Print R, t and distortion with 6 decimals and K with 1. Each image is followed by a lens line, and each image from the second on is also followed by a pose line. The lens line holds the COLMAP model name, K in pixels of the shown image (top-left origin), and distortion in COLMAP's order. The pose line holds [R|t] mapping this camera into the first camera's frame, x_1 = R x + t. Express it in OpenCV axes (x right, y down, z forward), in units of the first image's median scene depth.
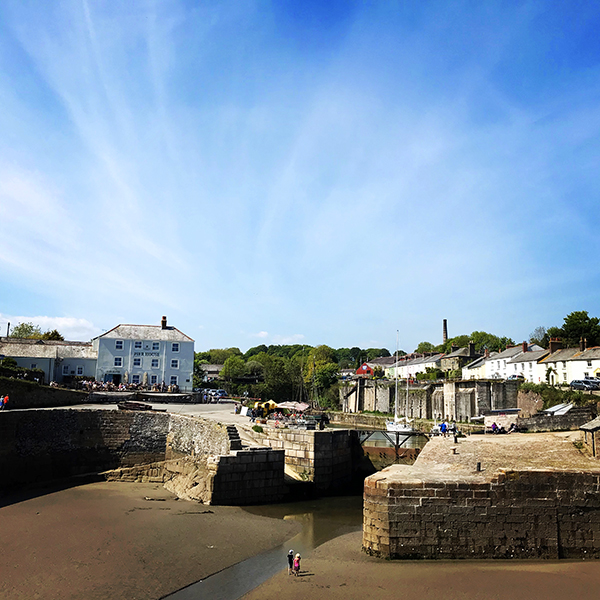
lens RADIAL K [[668.6, 0, 300.0], [0, 668.6, 300.0], [0, 0, 1]] dist [0.022156, -0.006286]
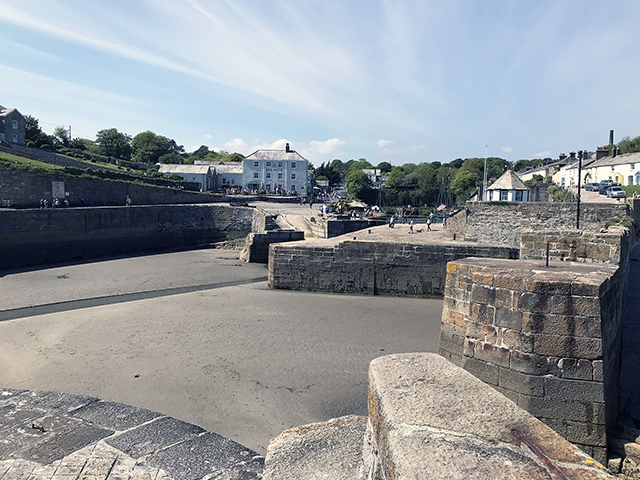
lens RADIAL K [[529.9, 0, 320.0], [0, 529.9, 240.0], [0, 0, 1]] dist [0.081652, -0.006530]
pose [[0.935096, 0.024637, -0.353538, 0.391834], [0.051571, 0.977502, 0.204523, -0.003541], [0.350623, -0.209481, 0.912787, -0.091779]]
